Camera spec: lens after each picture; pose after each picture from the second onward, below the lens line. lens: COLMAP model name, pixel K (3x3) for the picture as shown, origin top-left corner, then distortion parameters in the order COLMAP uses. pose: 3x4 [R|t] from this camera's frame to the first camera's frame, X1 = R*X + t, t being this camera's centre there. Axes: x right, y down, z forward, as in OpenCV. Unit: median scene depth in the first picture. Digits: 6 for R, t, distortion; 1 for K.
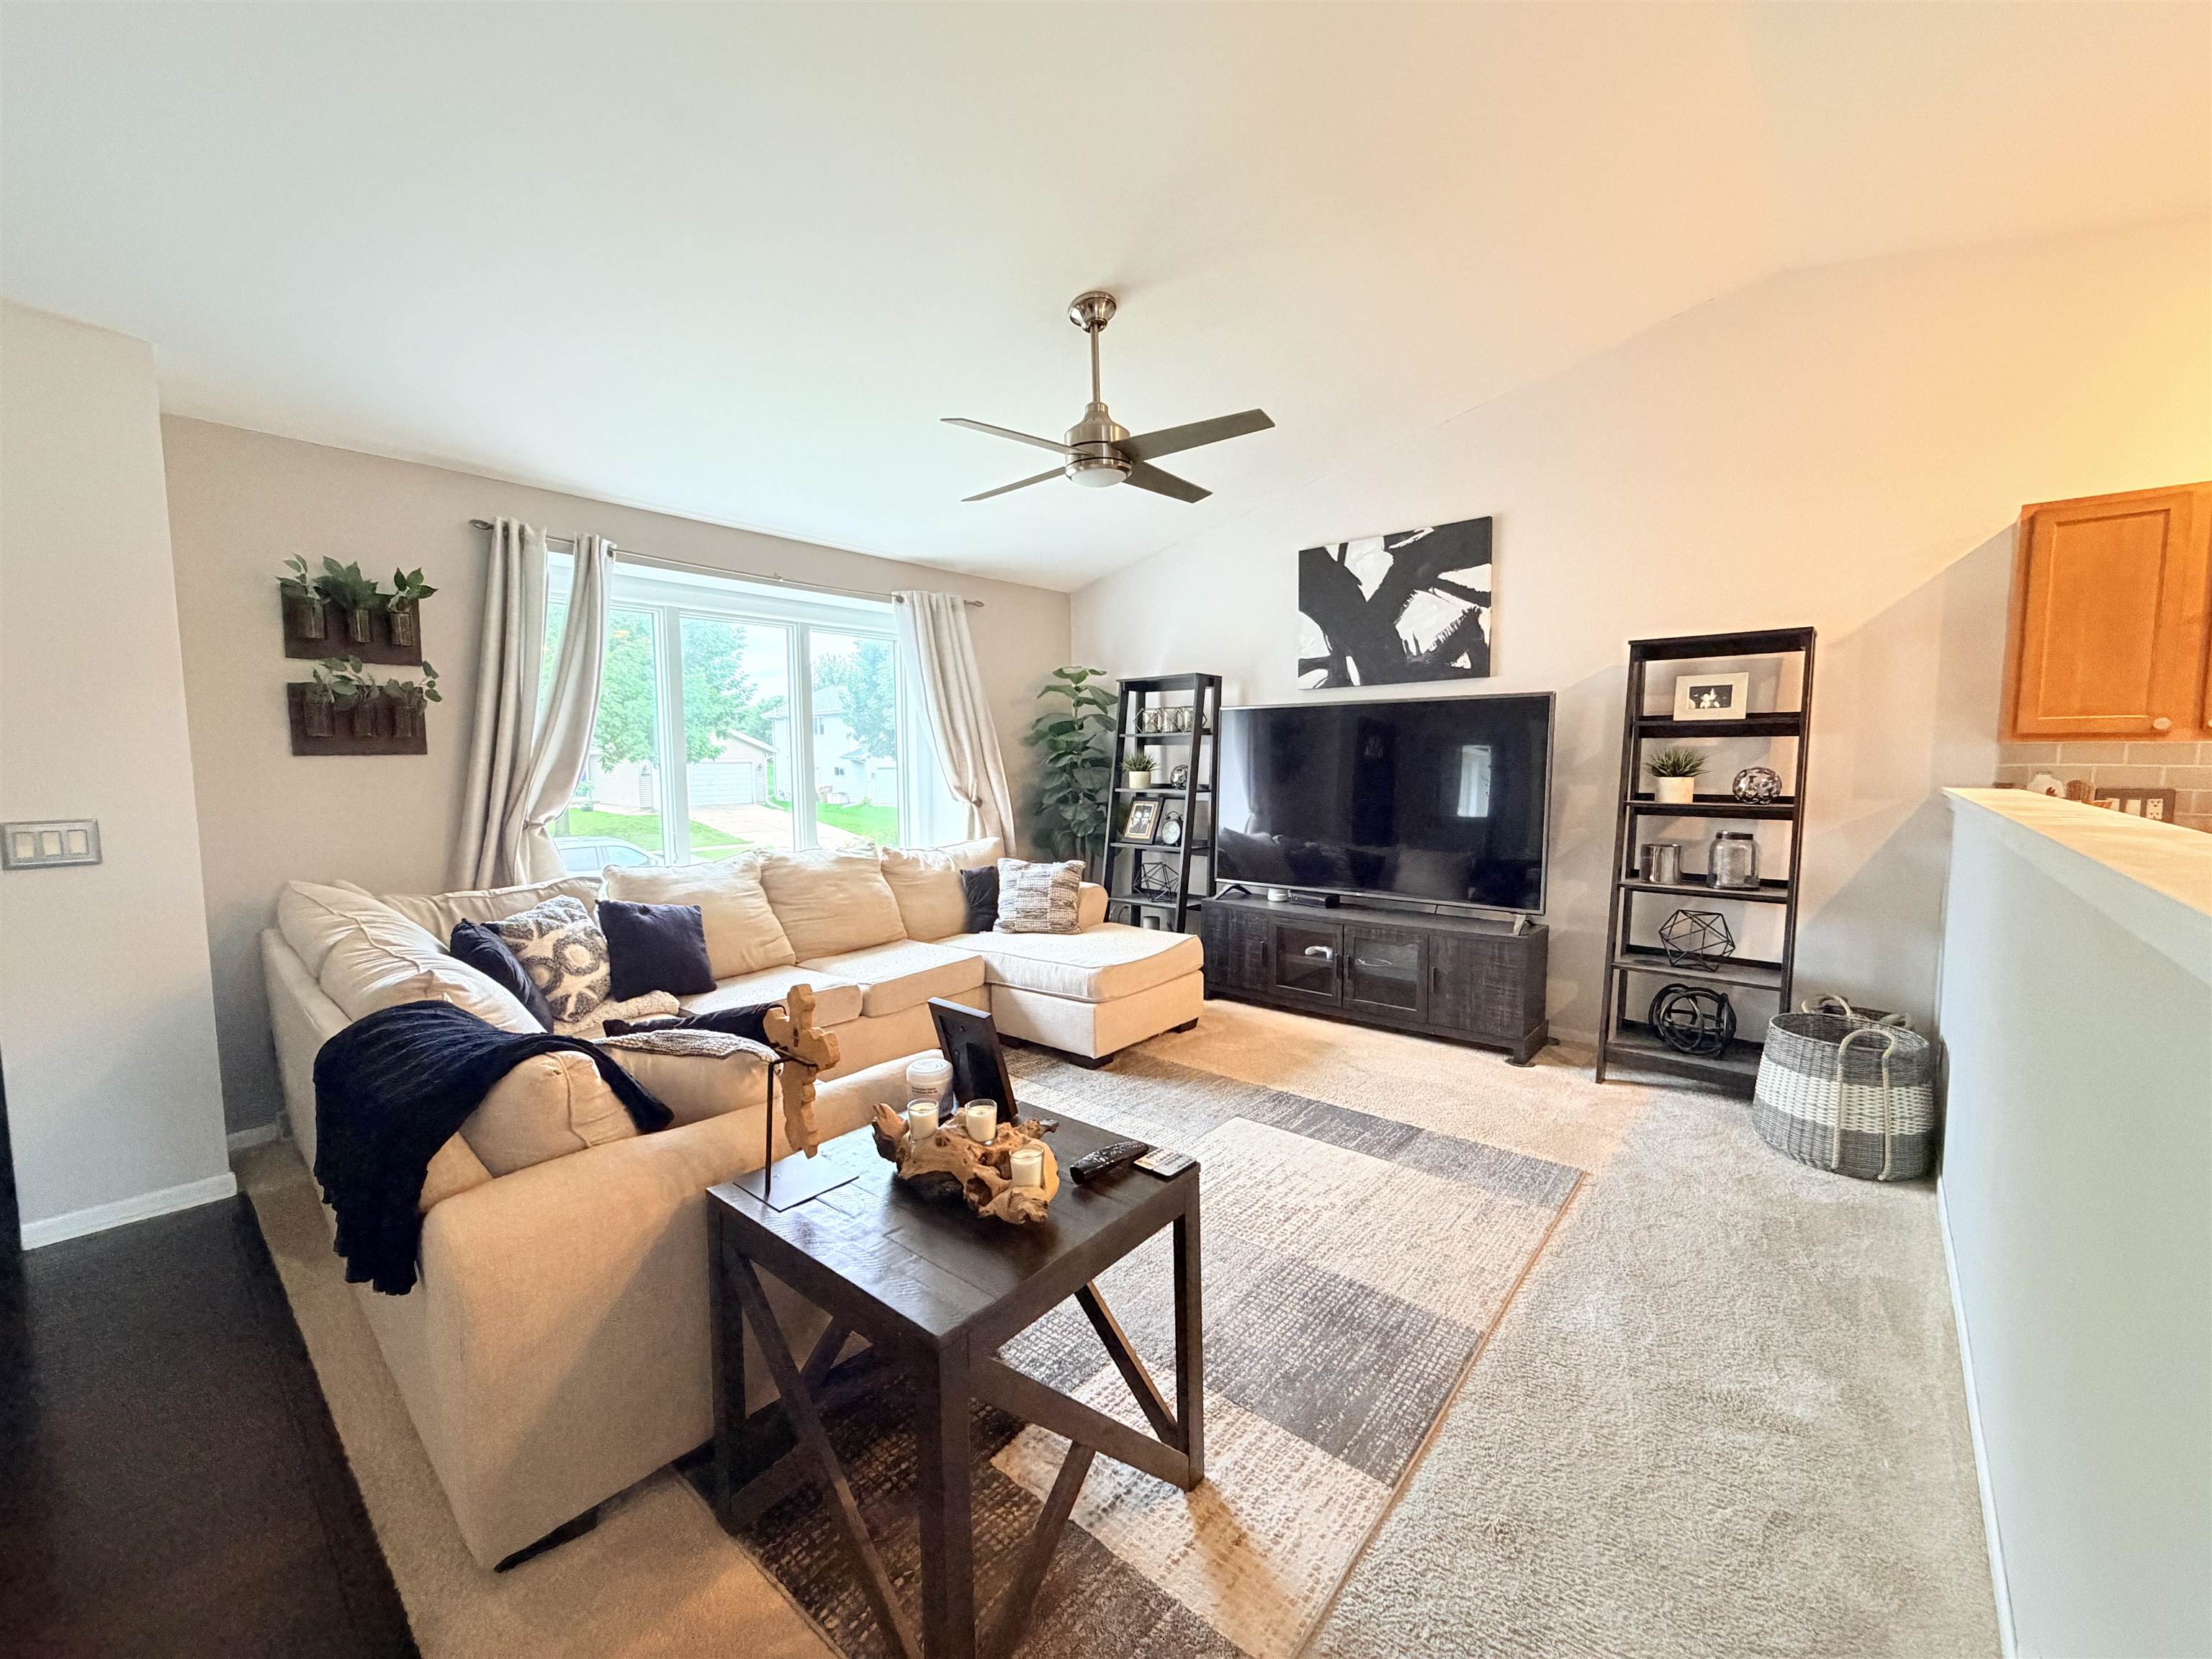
lens RADIAL K [[886.2, 0, 1096.2], [0, 886.2, 832.4], [0, 0, 1]] dist [0.008863, -0.007002]
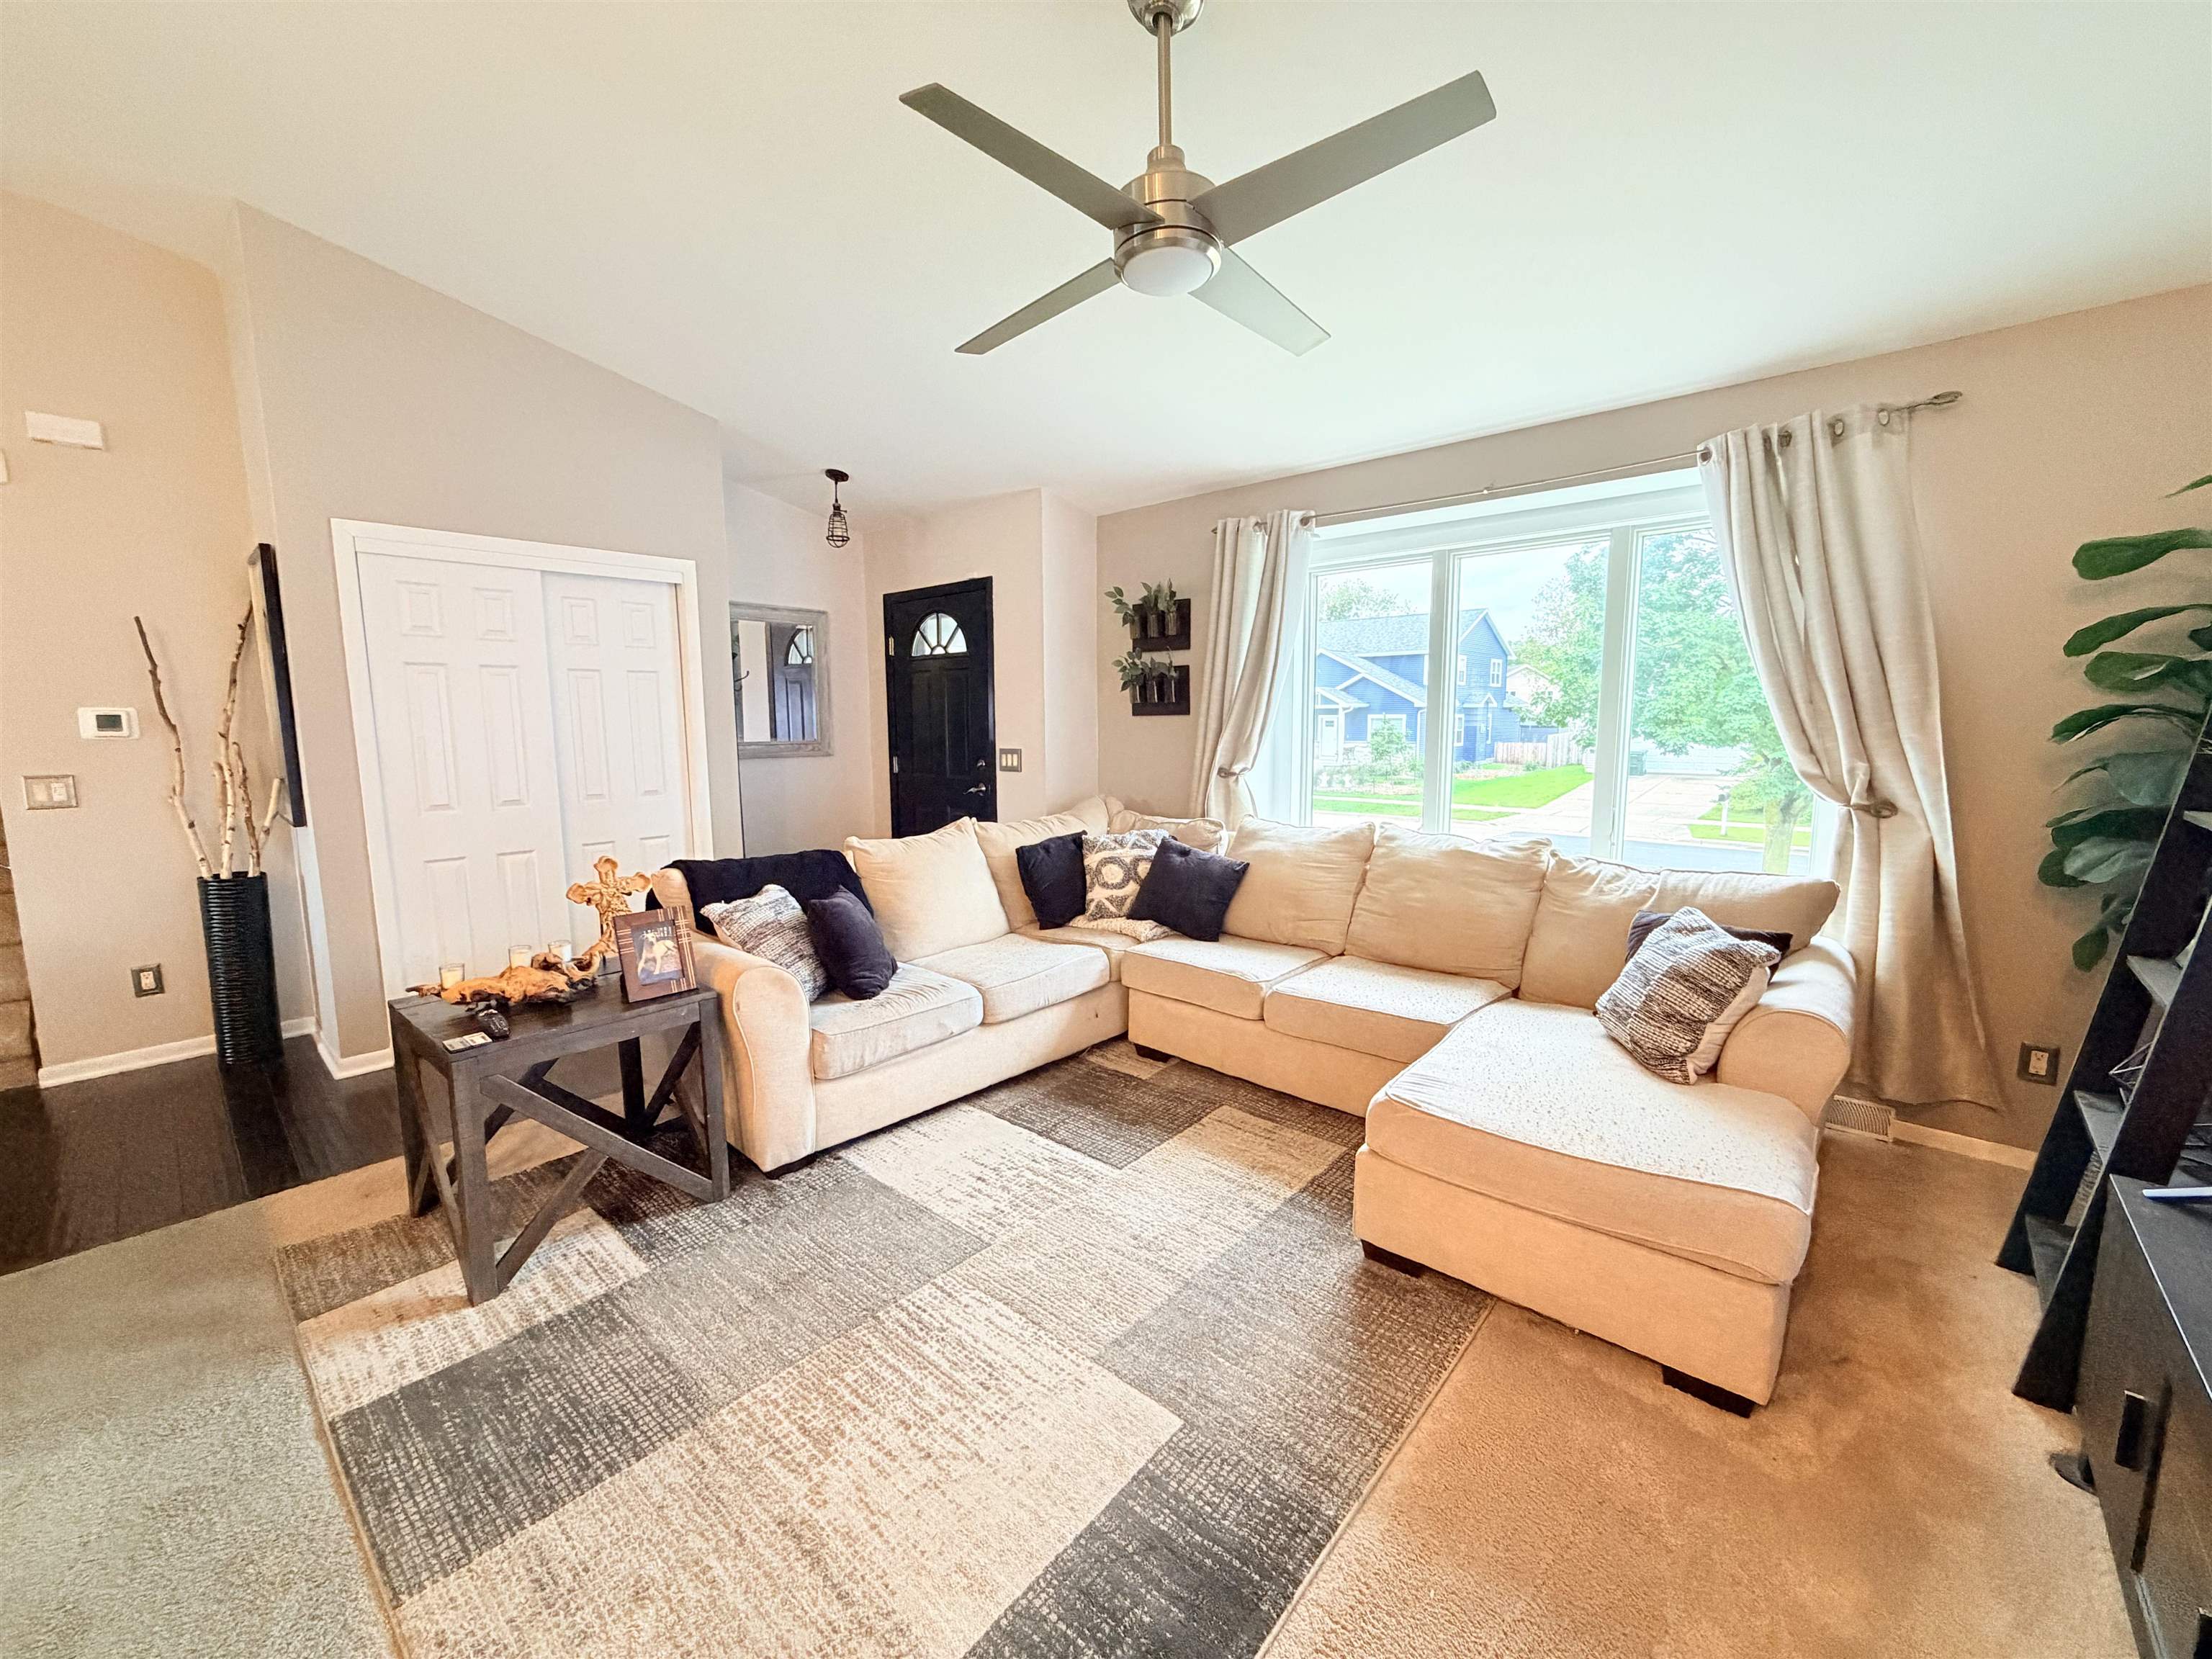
lens RADIAL K [[886.2, 0, 1096.2], [0, 886.2, 832.4], [0, 0, 1]] dist [0.008863, -0.007002]
pose [[-0.031032, 0.129723, -0.991065, 0.460406], [-0.089641, 0.987185, 0.132022, -0.058395], [0.995491, 0.092937, -0.019006, 0.684810]]
